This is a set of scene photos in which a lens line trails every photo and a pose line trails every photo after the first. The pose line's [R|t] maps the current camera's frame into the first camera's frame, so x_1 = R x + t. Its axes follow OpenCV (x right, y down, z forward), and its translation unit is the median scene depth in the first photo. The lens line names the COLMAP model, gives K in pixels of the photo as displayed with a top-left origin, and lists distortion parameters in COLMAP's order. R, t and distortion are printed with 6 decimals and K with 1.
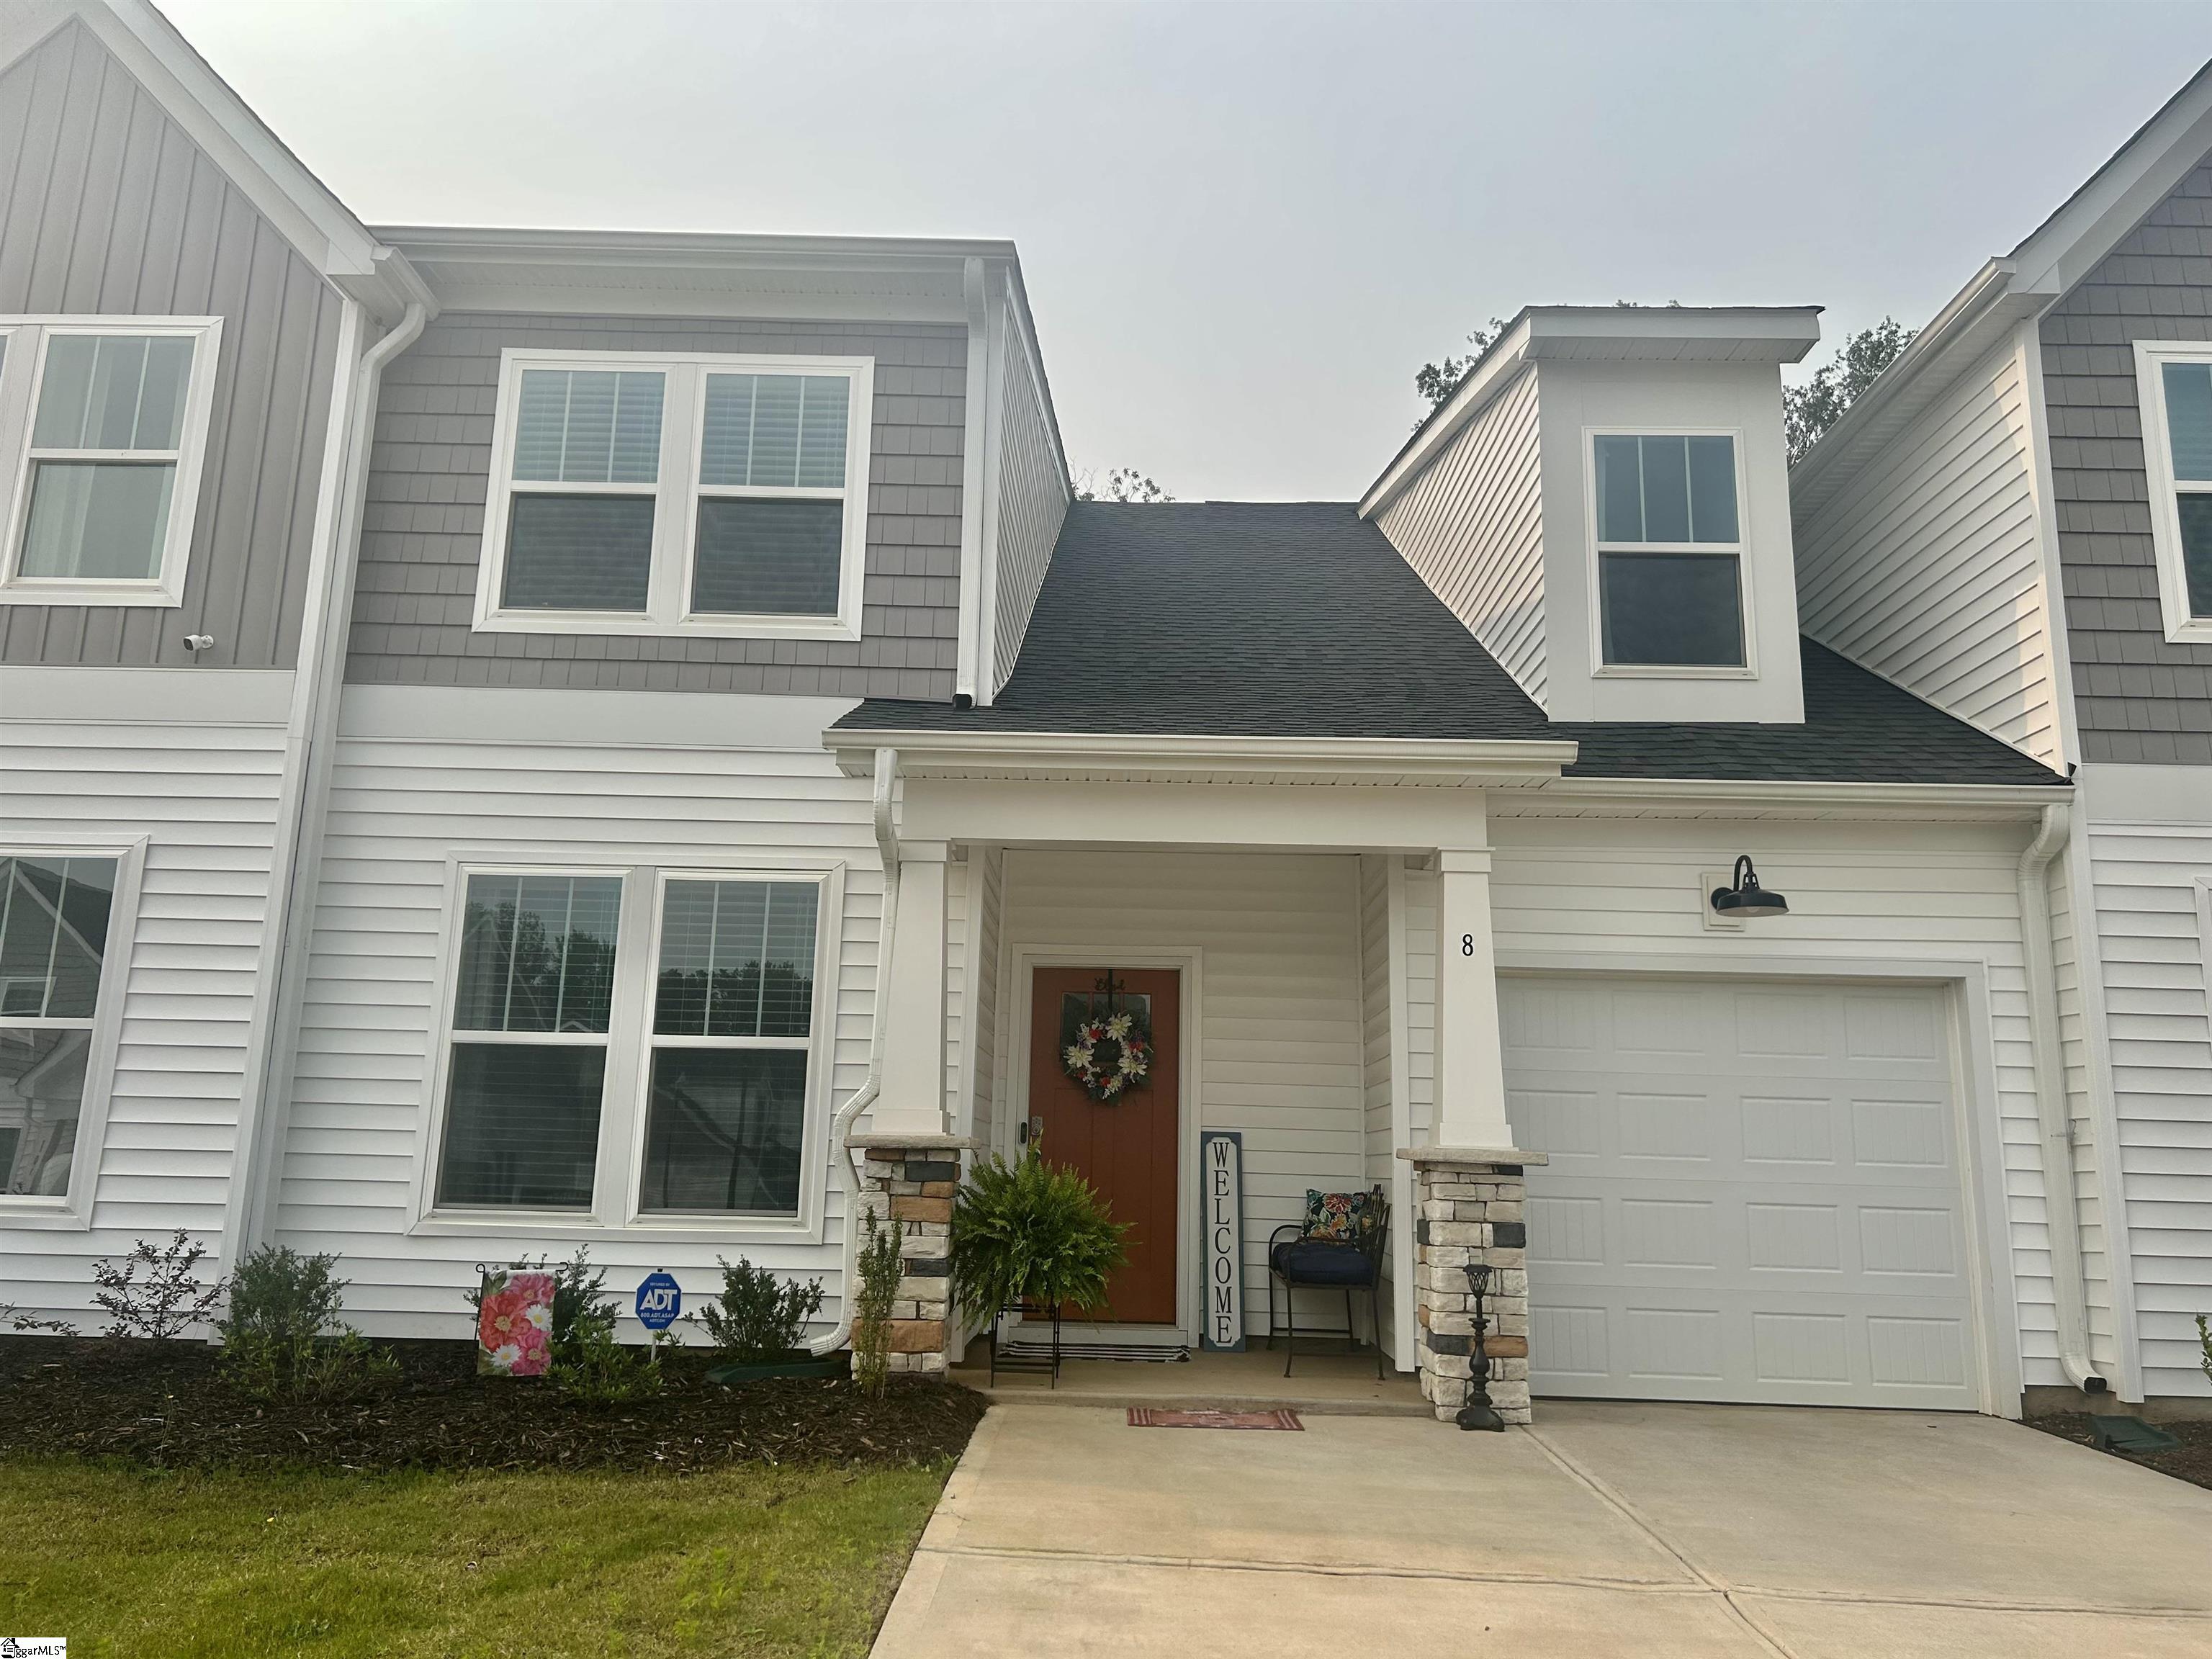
lens RADIAL K [[1652.8, 0, 1106.0], [0, 1652.8, 829.5], [0, 0, 1]] dist [0.071079, -0.098361]
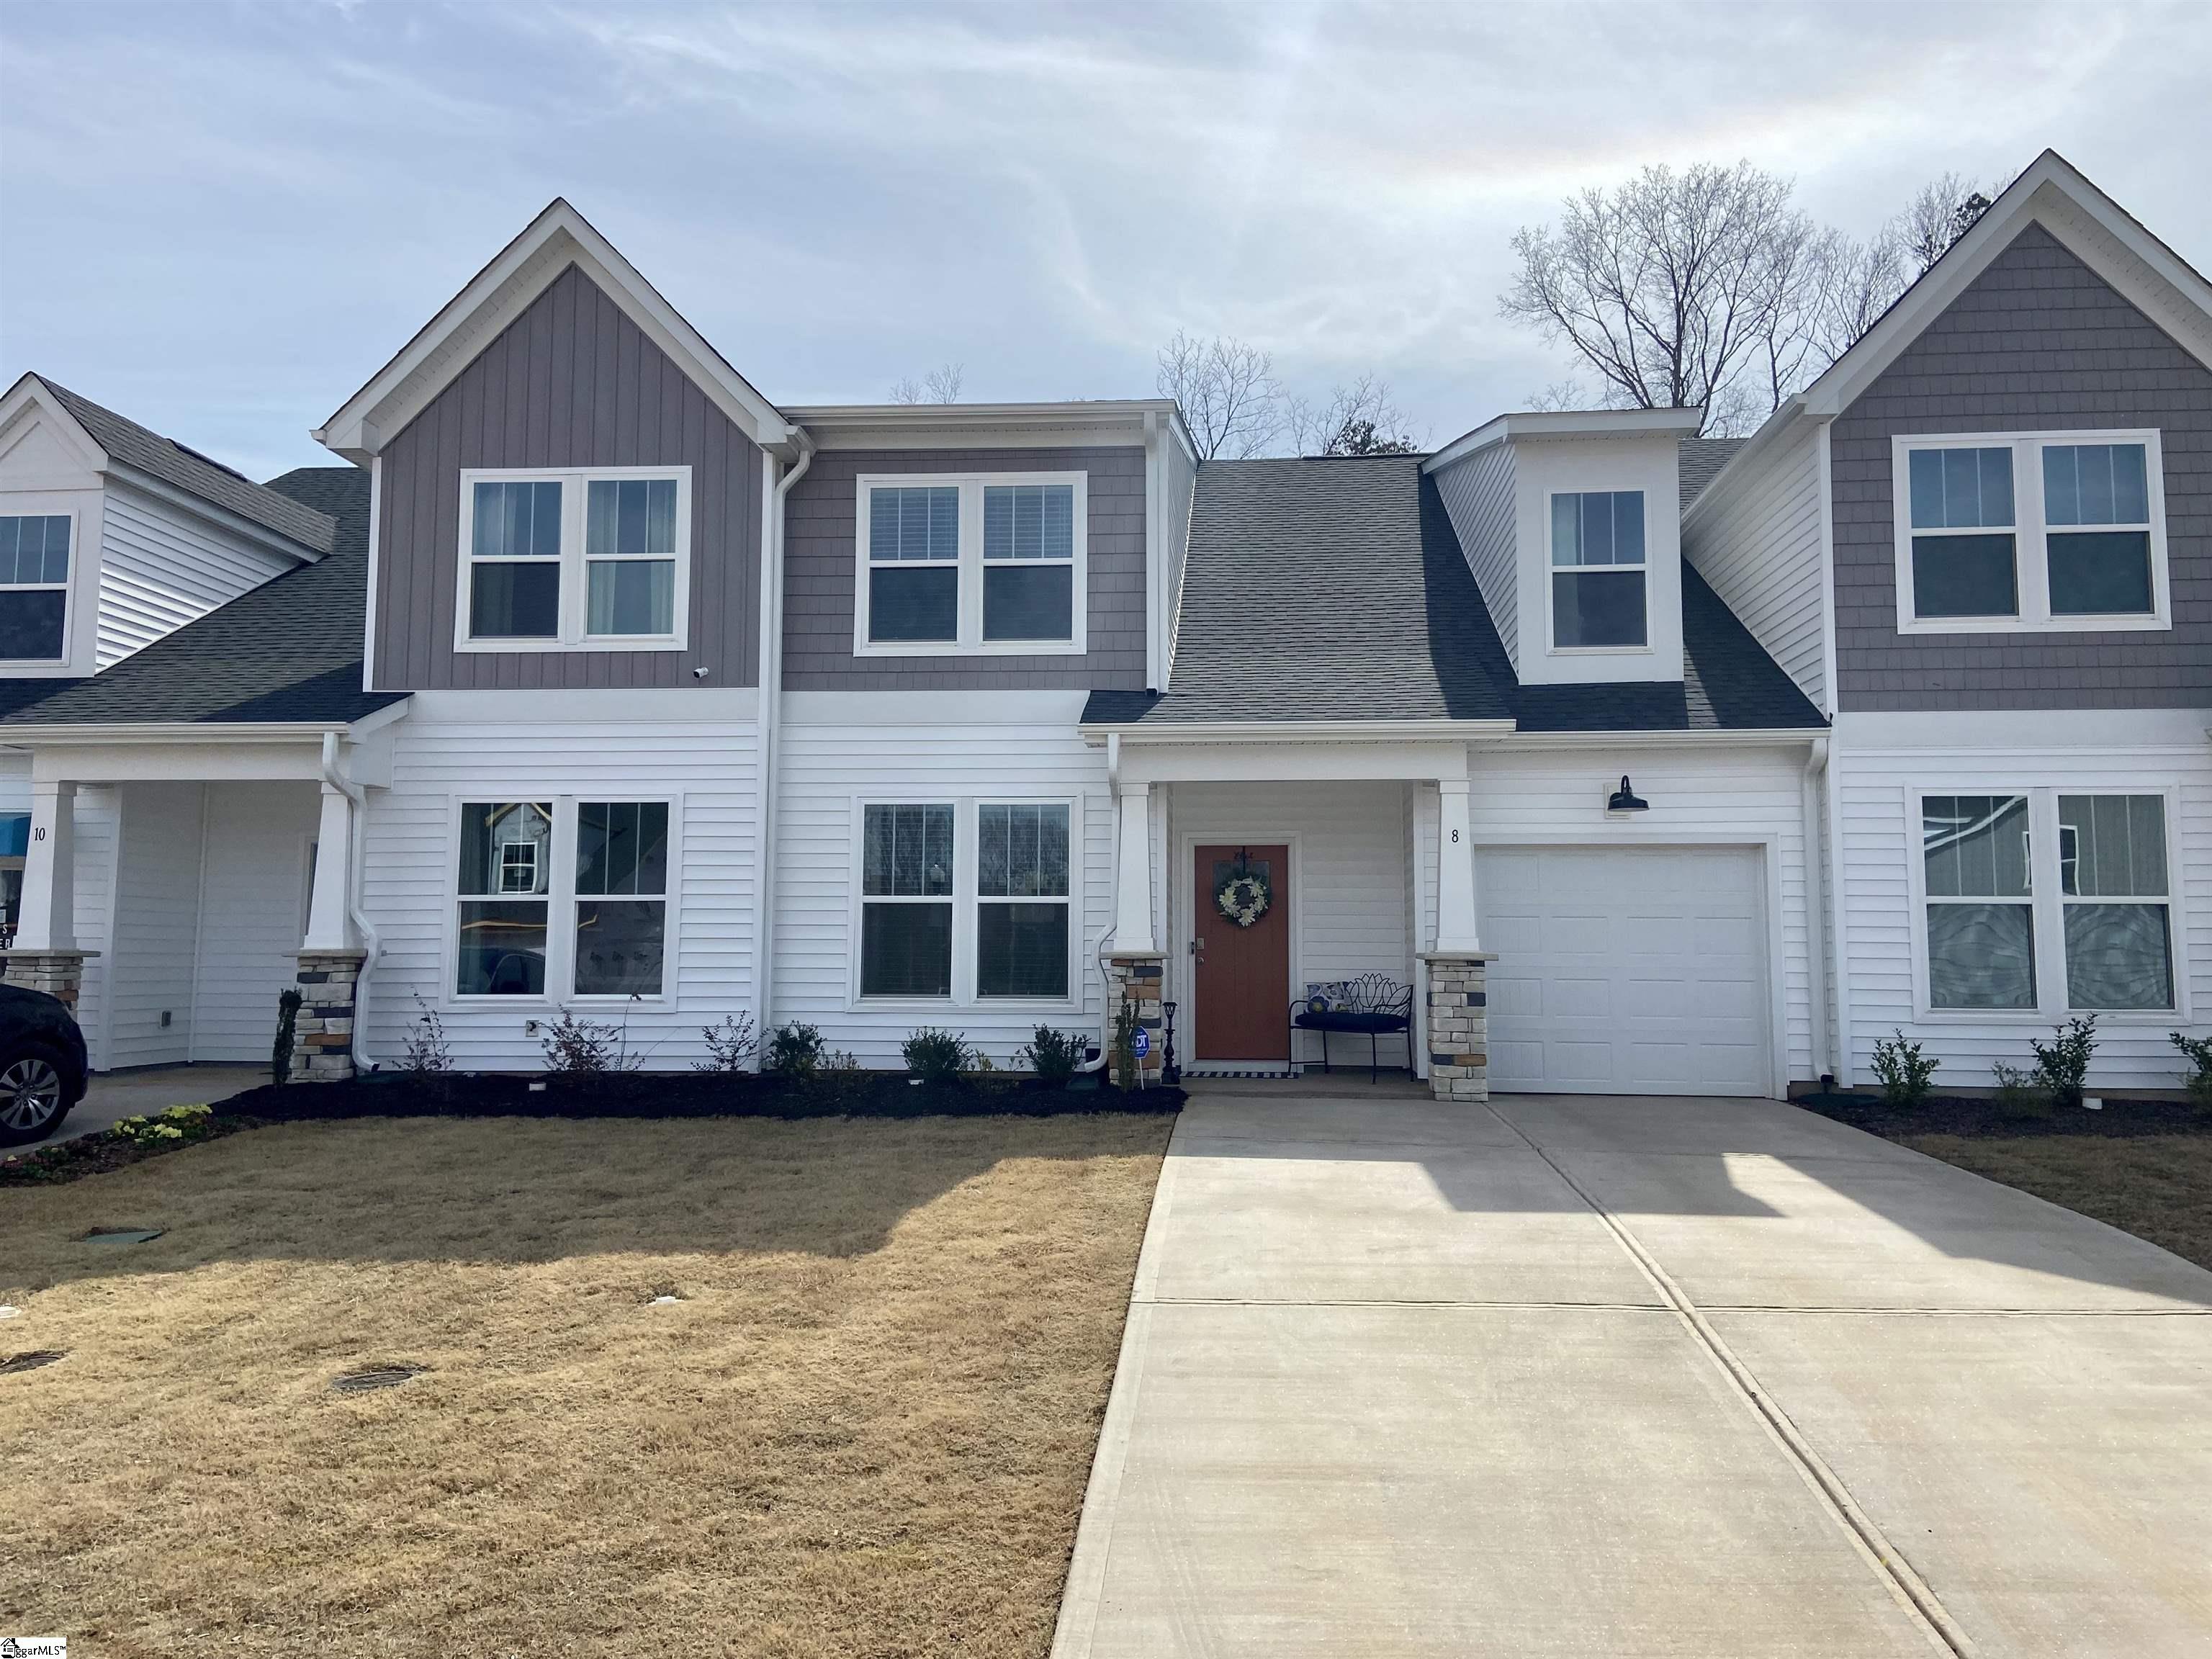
lens RADIAL K [[1678.4, 0, 1106.0], [0, 1678.4, 829.5], [0, 0, 1]] dist [0.068203, -0.074939]
pose [[0.997491, -0.025997, -0.065850, -0.025423], [0.033272, 0.993161, 0.111913, -0.131432], [0.062491, -0.113824, 0.991534, -0.685536]]
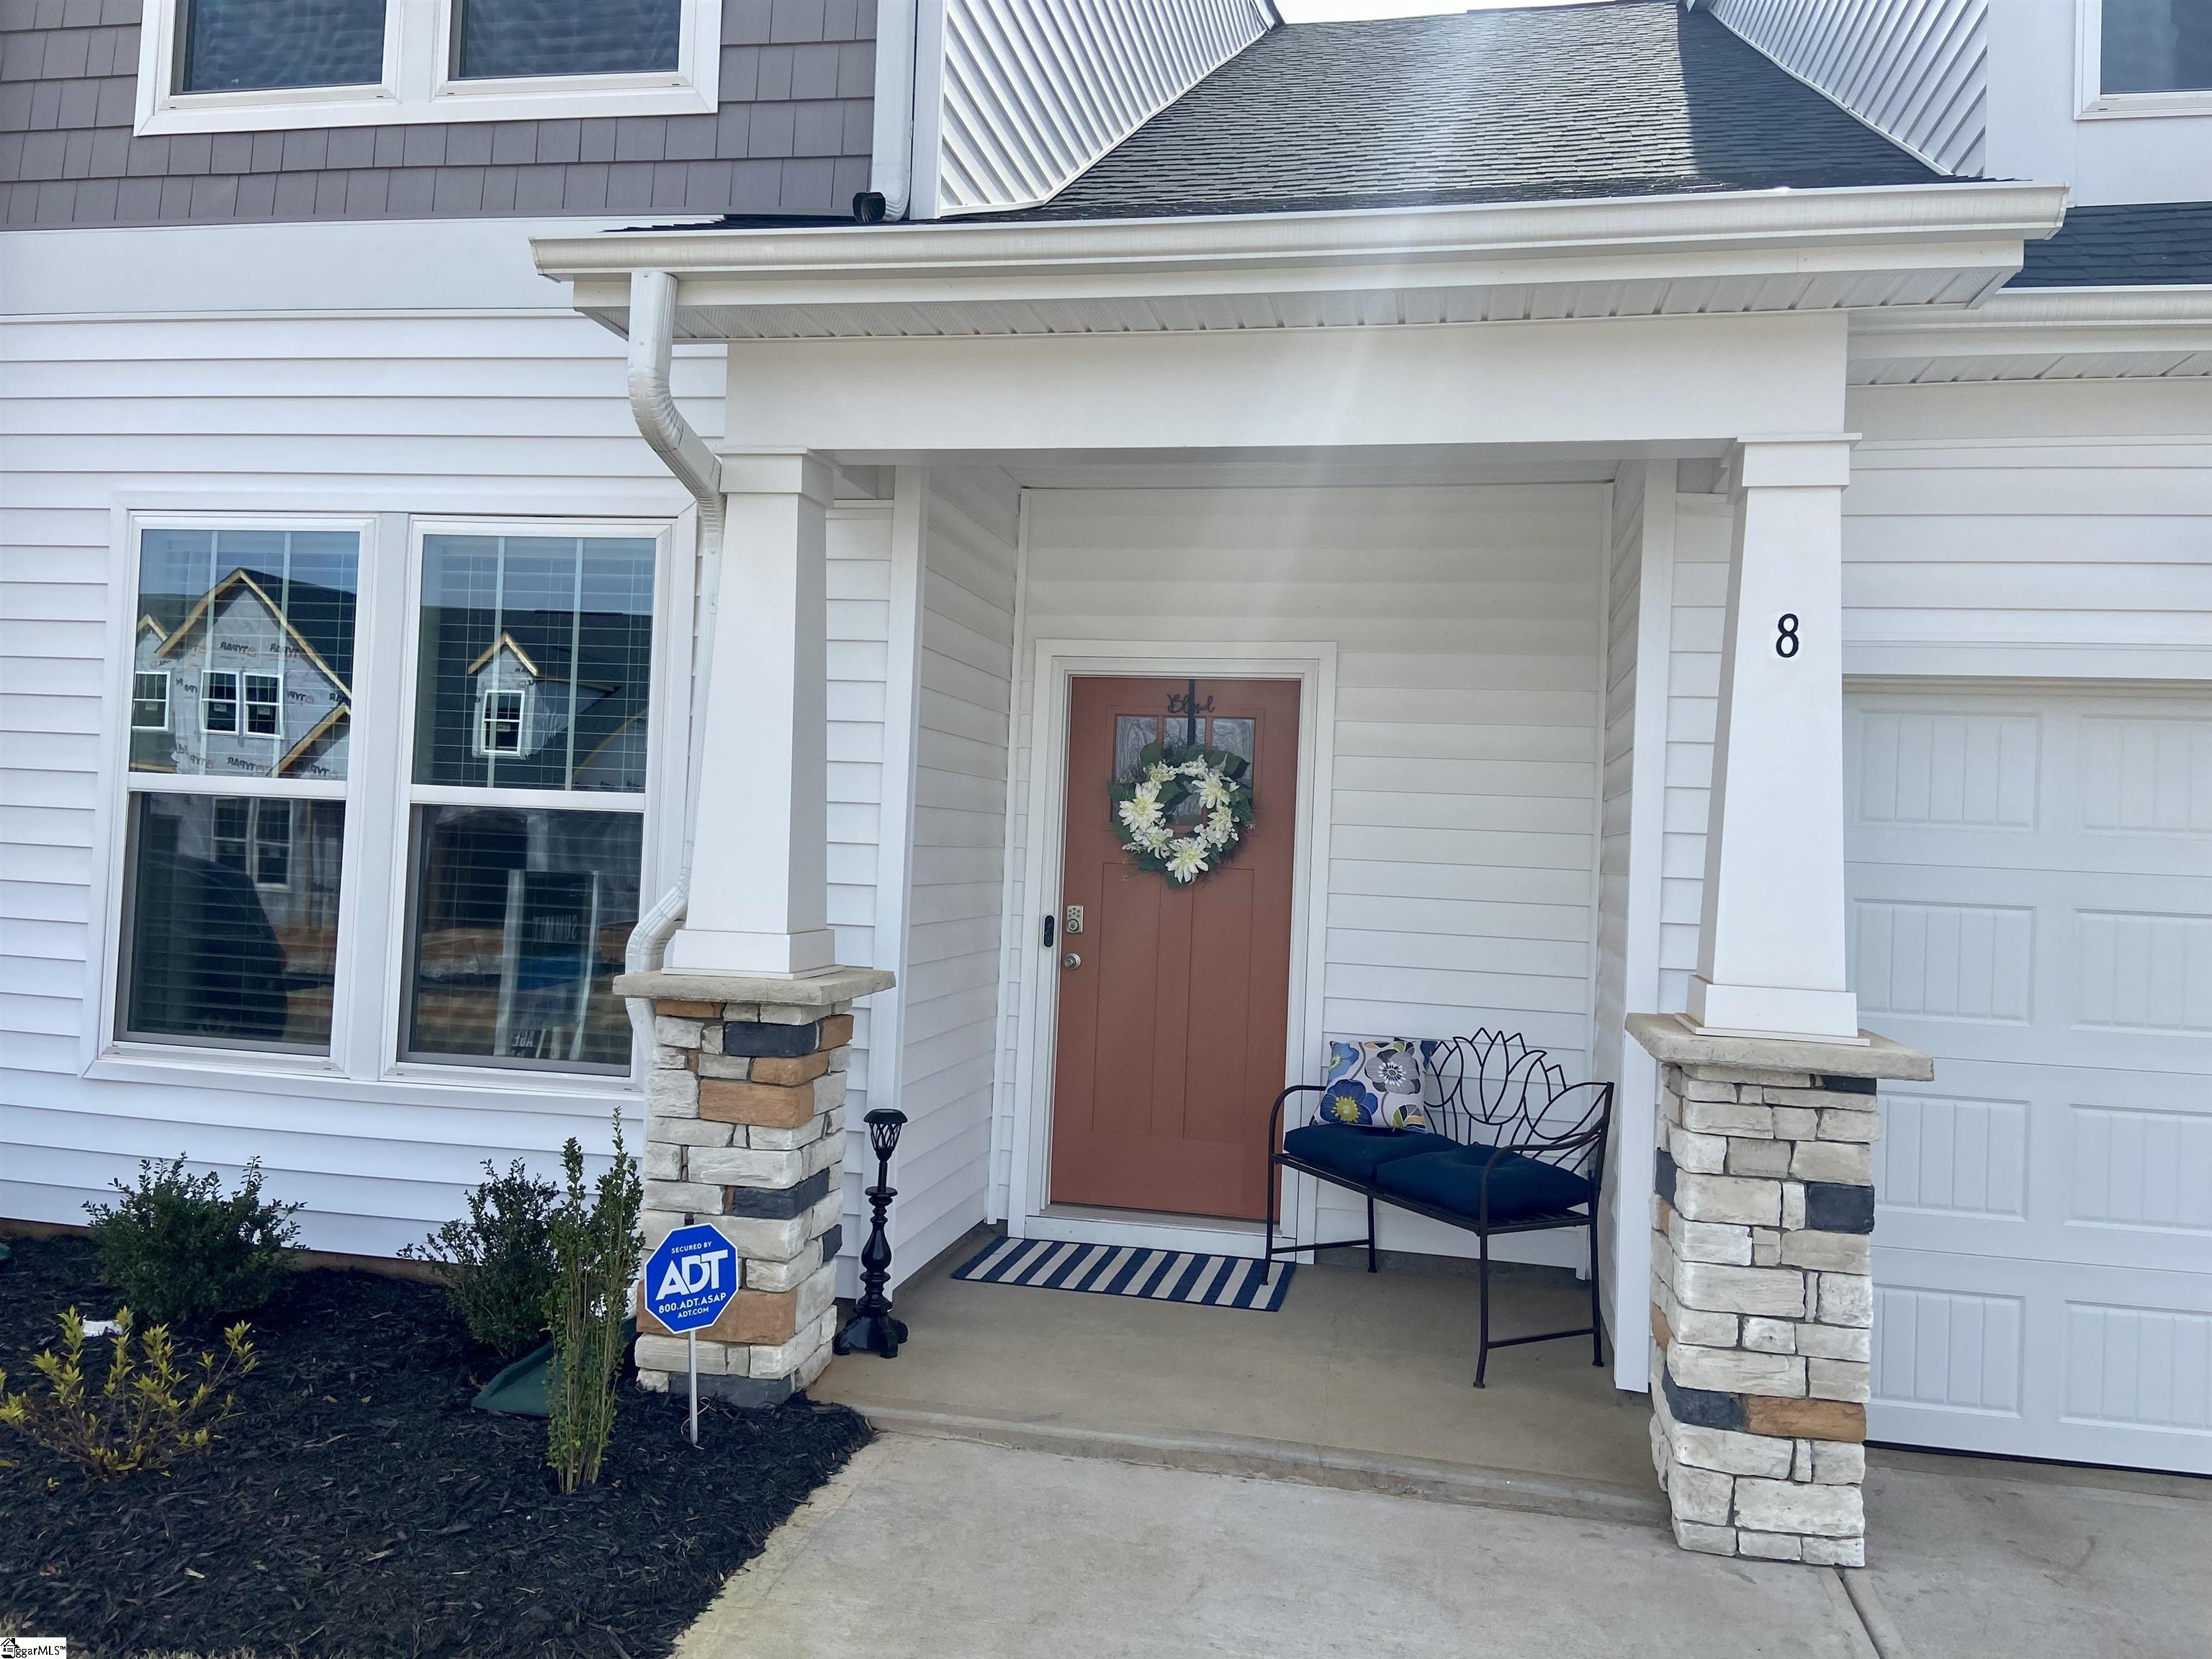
lens RADIAL K [[1678.4, 0, 1106.0], [0, 1678.4, 829.5], [0, 0, 1]] dist [0.068203, -0.074939]
pose [[0.983860, 0.015597, -0.178257, 0.097931], [0.016958, 0.983583, 0.179659, 0.029052], [0.178133, -0.179782, 0.967444, 0.416523]]
